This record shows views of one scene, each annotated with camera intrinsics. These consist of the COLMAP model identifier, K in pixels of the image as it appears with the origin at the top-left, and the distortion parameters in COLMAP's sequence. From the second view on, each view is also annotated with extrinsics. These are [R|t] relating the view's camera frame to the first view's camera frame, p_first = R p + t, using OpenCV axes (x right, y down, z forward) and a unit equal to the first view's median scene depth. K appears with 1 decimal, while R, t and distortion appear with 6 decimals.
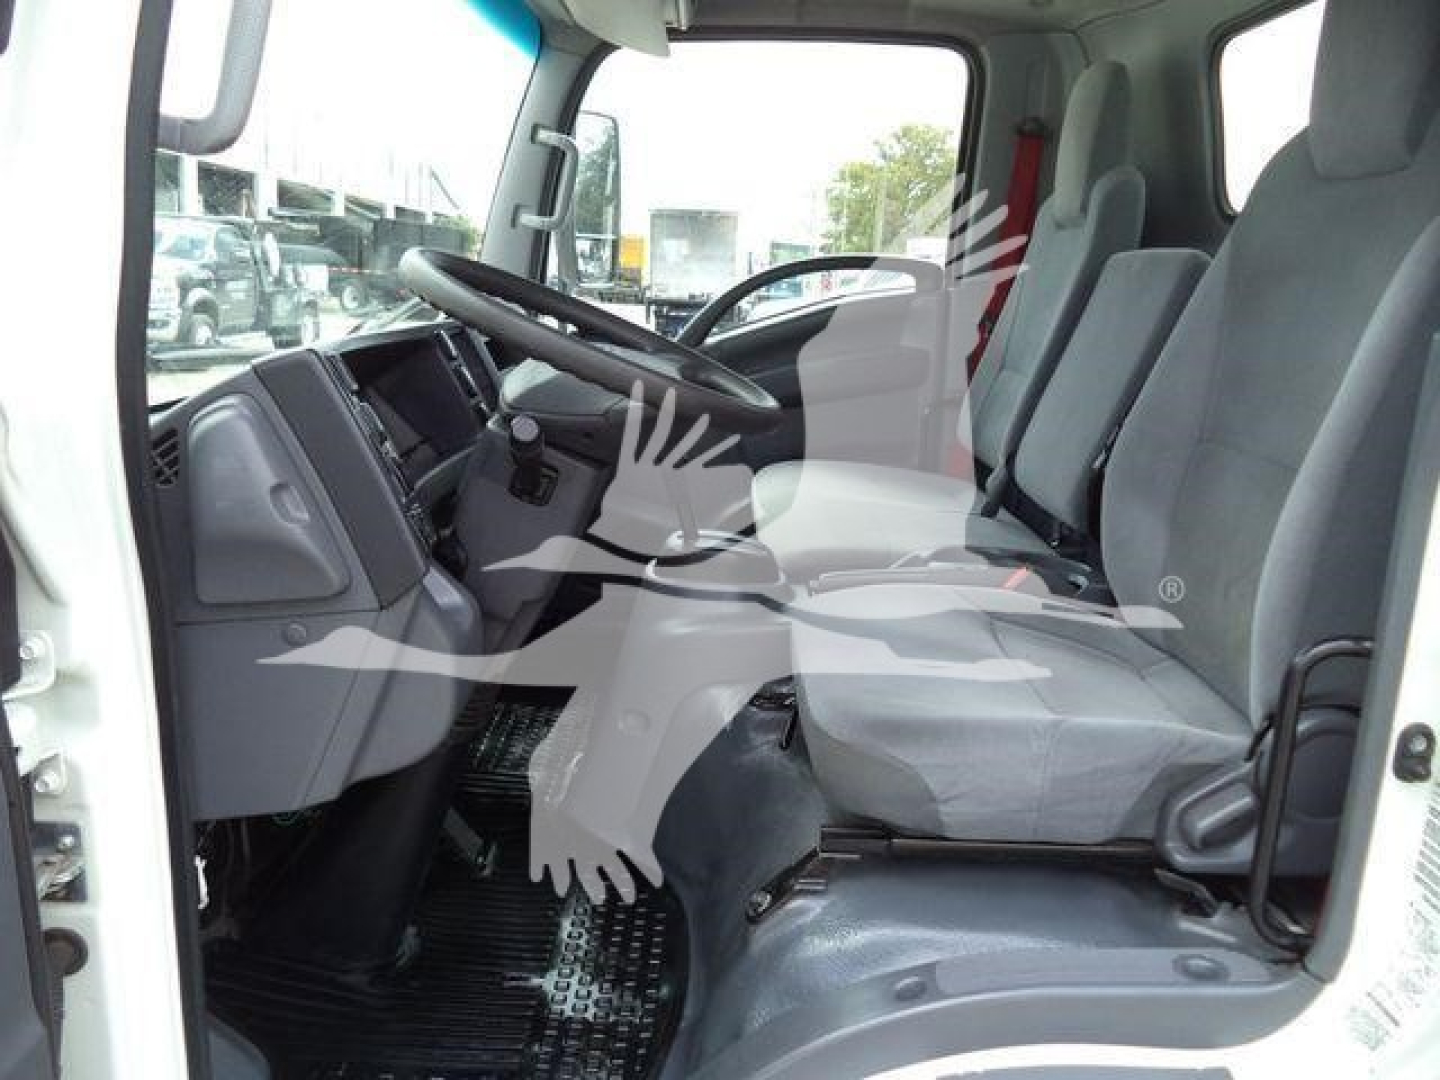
lens RADIAL K [[1161.7, 0, 720.0], [0, 1161.7, 540.0], [0, 0, 1]] dist [0.000034, -0.012491]
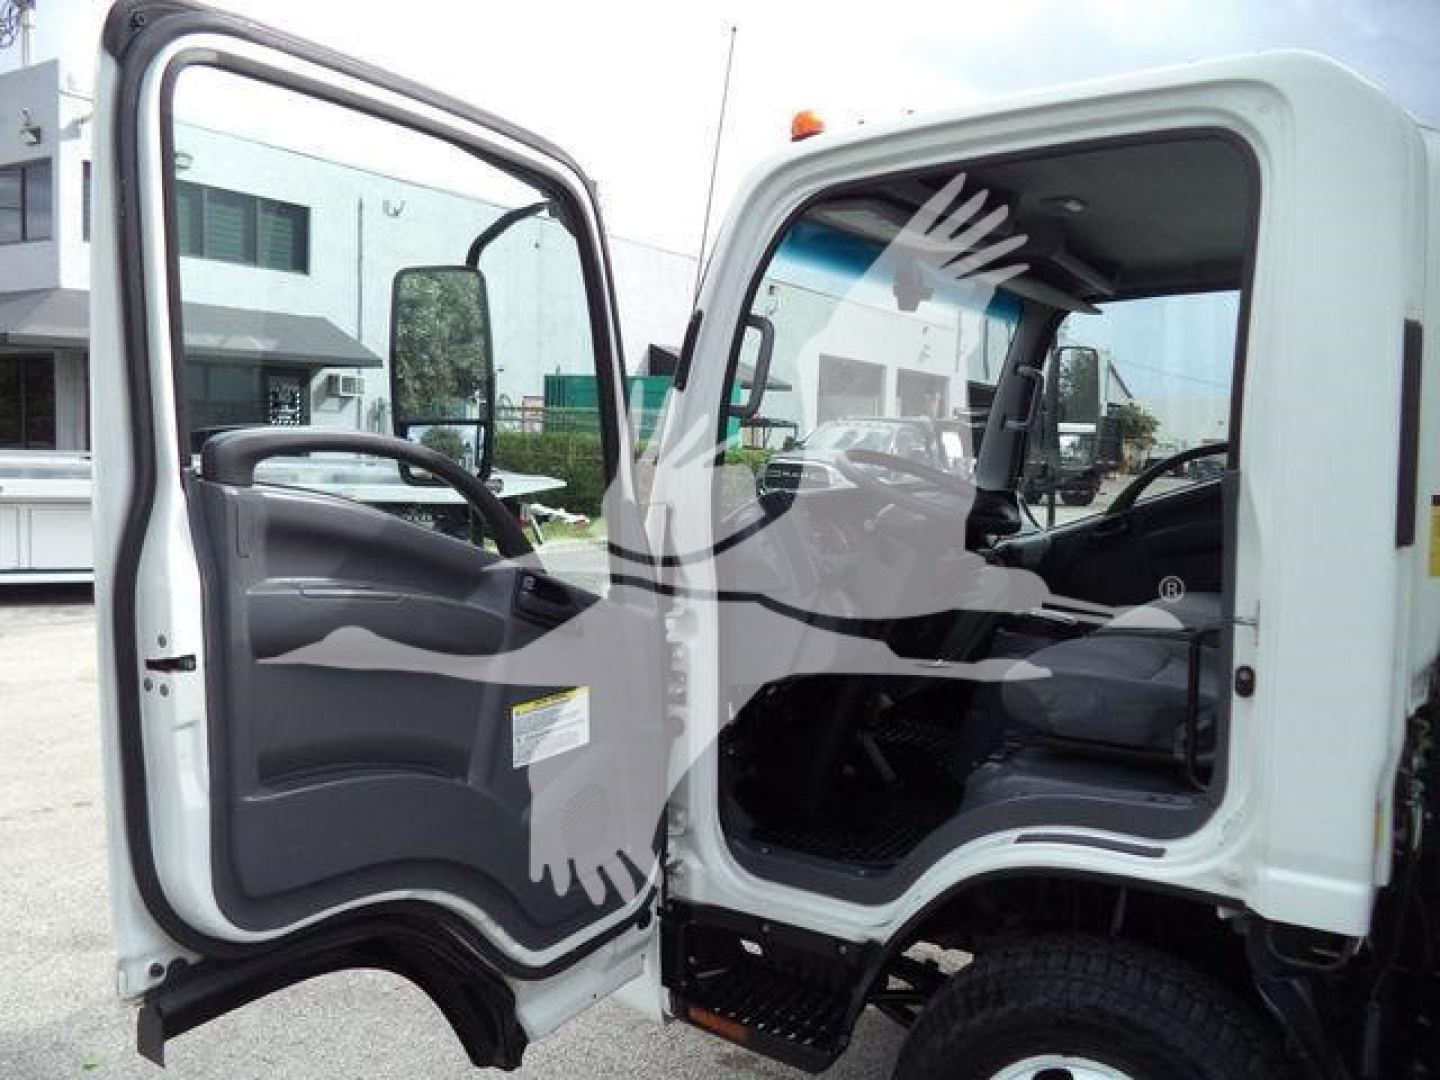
lens RADIAL K [[1161.7, 0, 720.0], [0, 1161.7, 540.0], [0, 0, 1]] dist [0.000034, -0.012491]
pose [[0.846672, 0.013420, -0.531946, 0.319533], [-0.097969, 0.986524, -0.131043, 0.104112], [0.523019, 0.163065, 0.836577, -0.424469]]
